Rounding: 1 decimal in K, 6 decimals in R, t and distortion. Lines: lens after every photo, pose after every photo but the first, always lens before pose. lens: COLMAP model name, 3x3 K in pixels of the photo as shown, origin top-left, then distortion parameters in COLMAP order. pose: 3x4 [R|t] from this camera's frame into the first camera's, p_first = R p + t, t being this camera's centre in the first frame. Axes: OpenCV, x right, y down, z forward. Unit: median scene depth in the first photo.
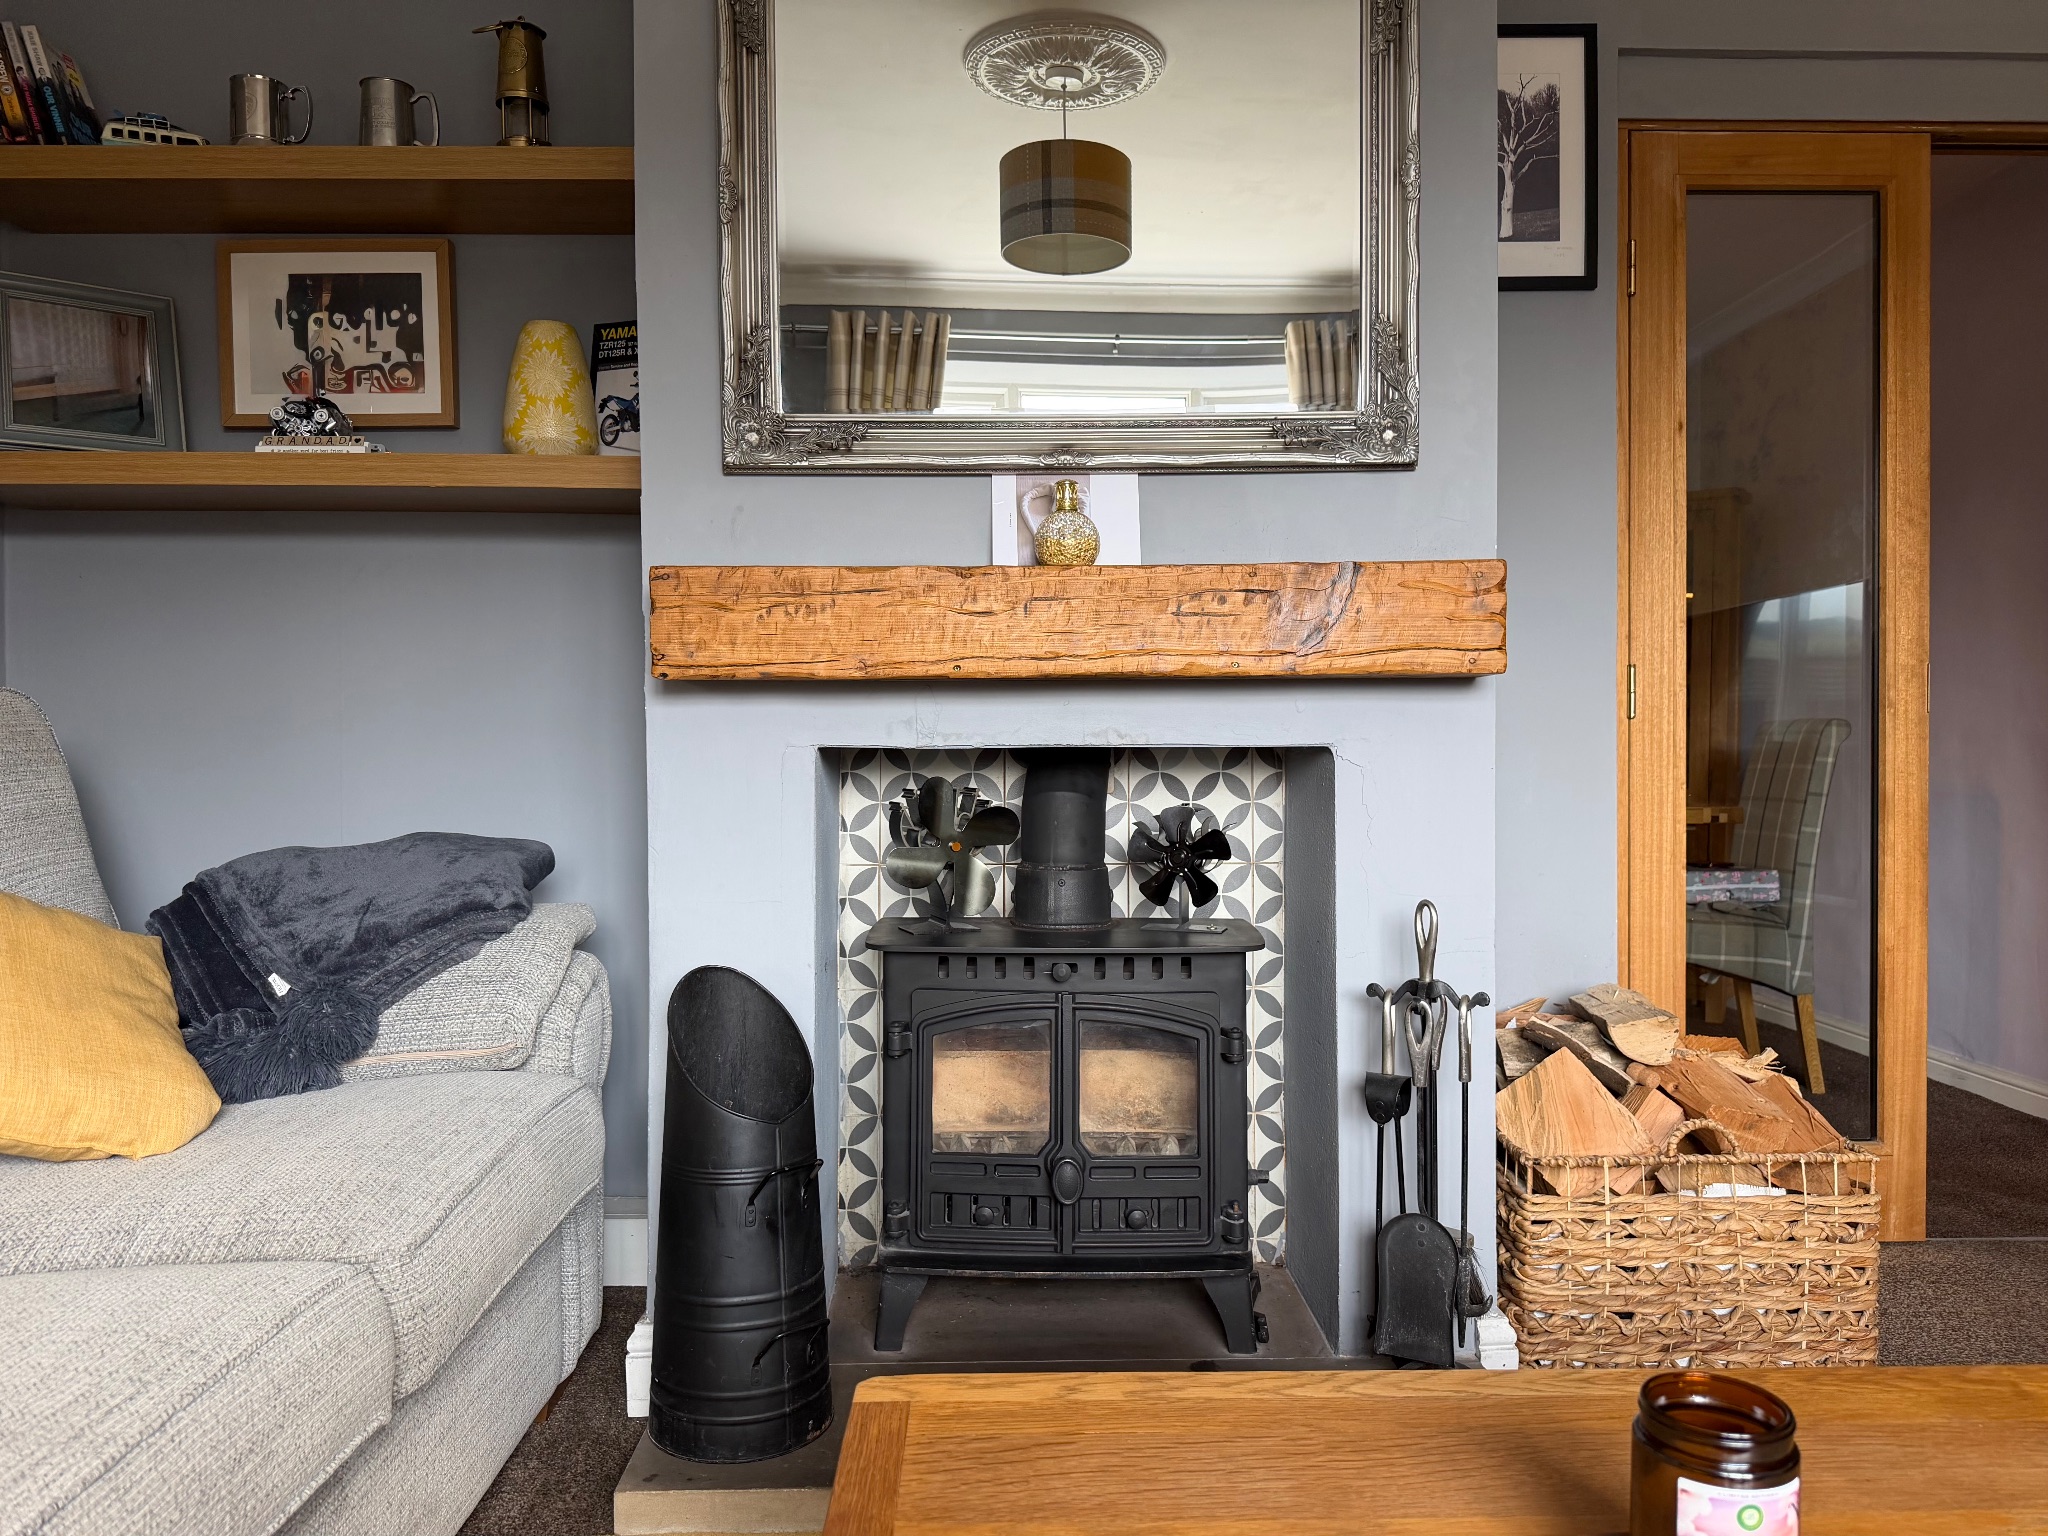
lens RADIAL K [[1449.1, 0, 1016.9], [0, 1449.1, 763.9], [0, 0, 1]] dist [0.076892, -0.104030]
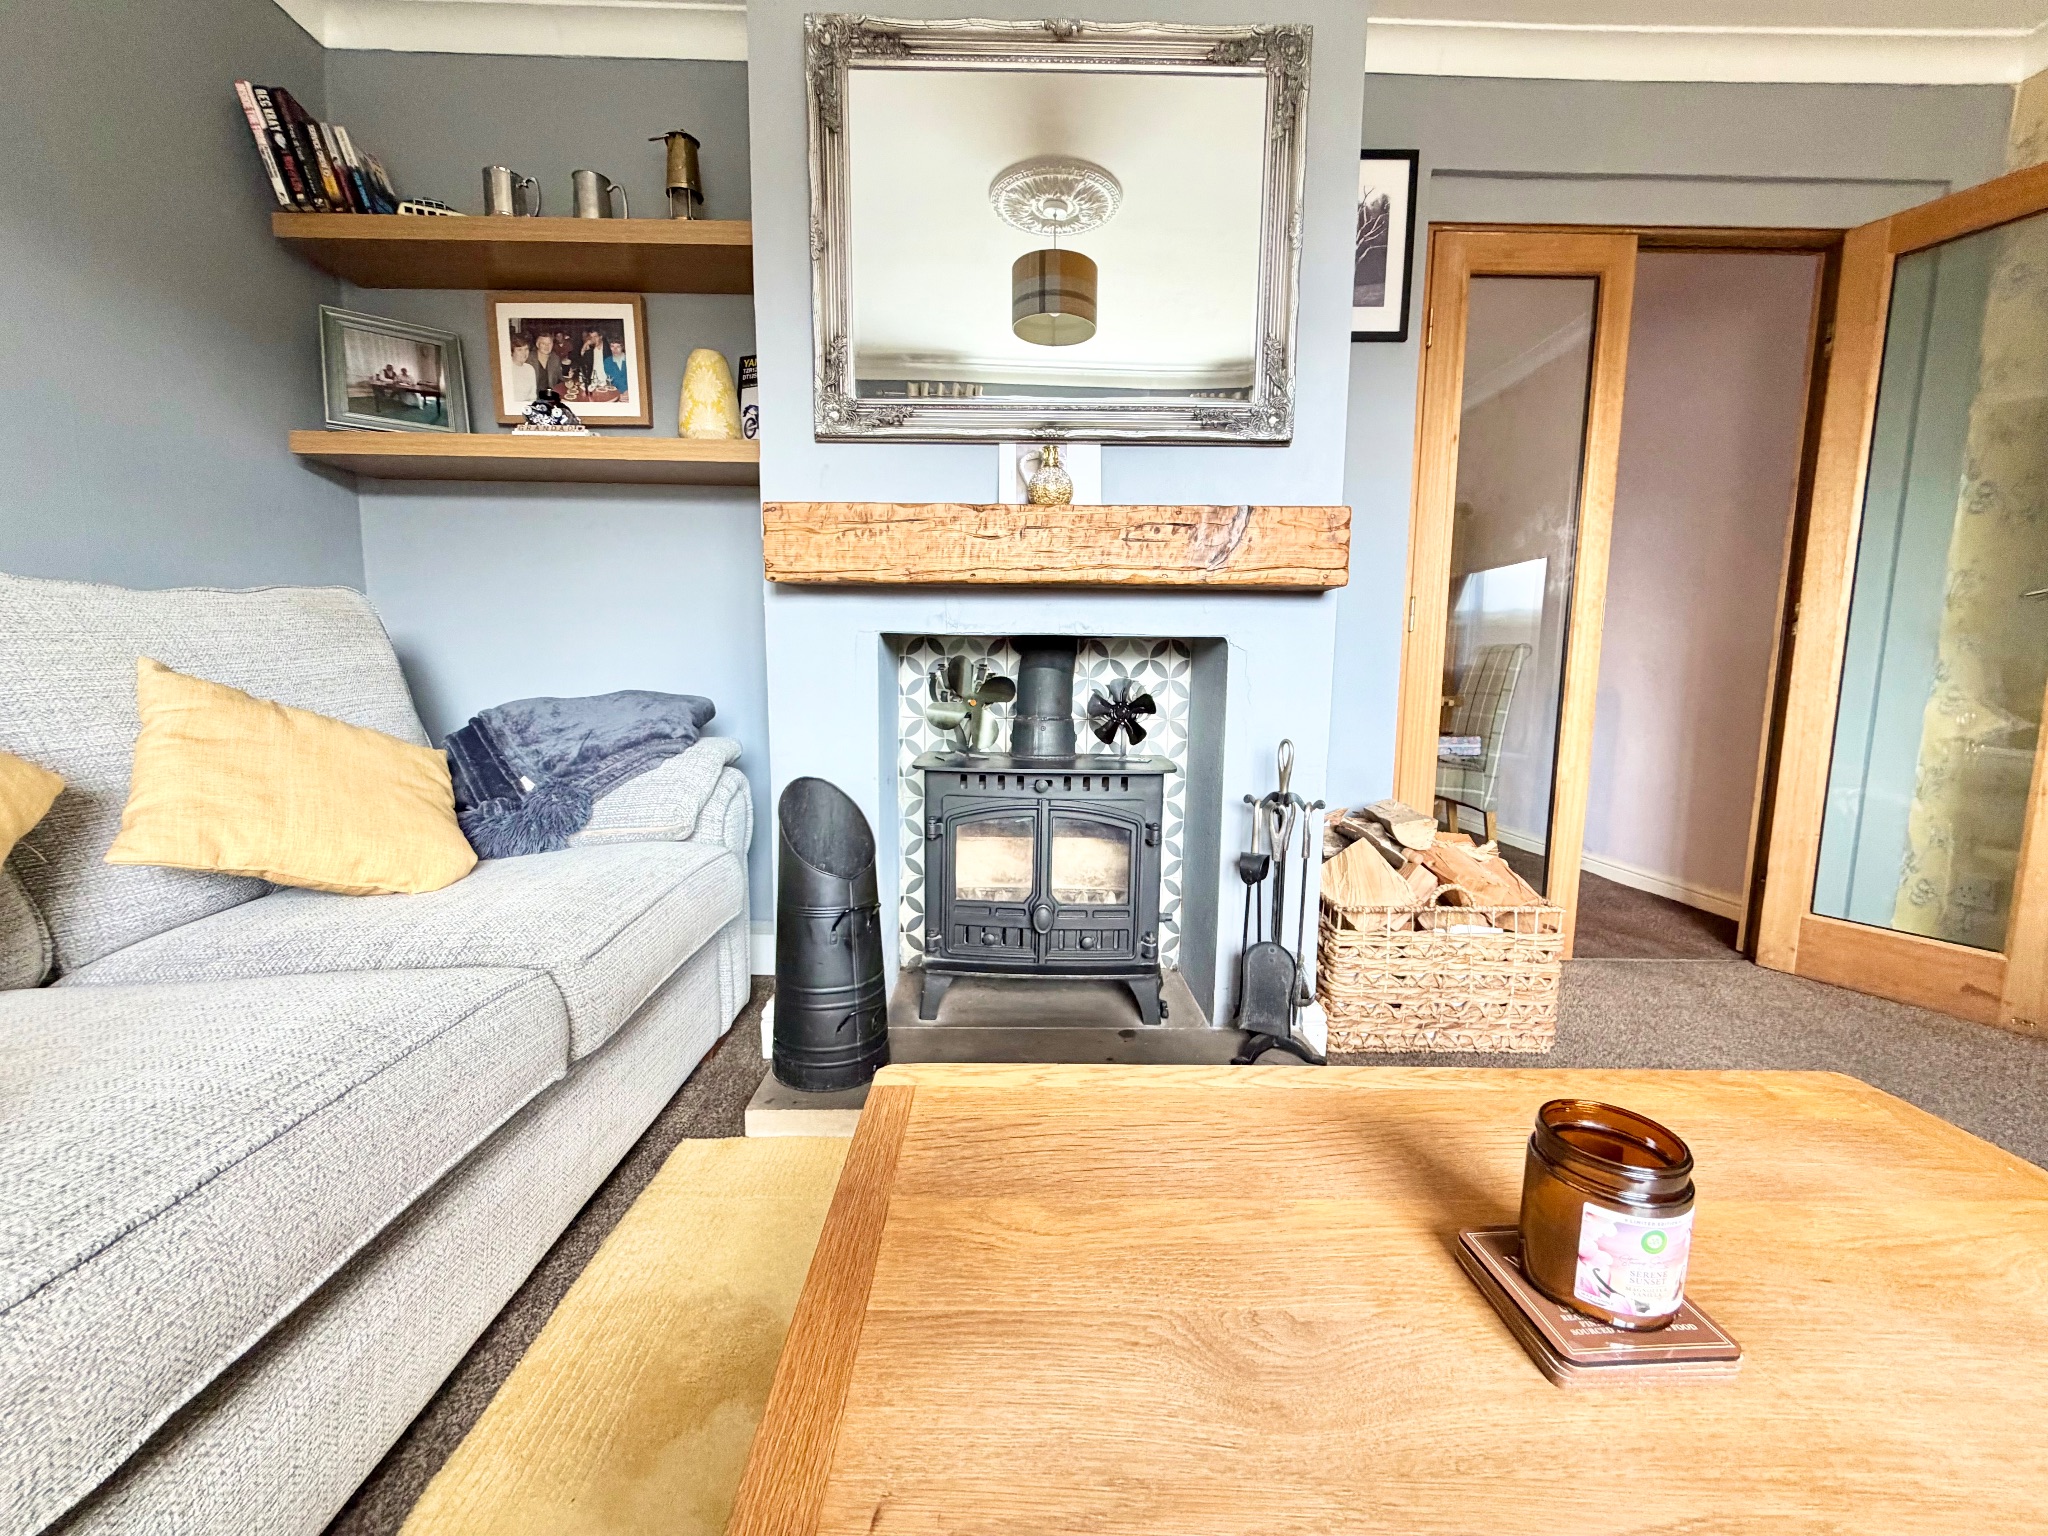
lens RADIAL K [[818.6, 0, 1017.7], [0, 818.6, 769.1], [0, 0, 1]] dist [0.000397, 0.000516]
pose [[0.999885, 0.014716, -0.003681, 0.008483], [-0.014253, 0.994455, 0.104196, 0.038043], [0.005194, -0.104131, 0.994550, 0.152260]]
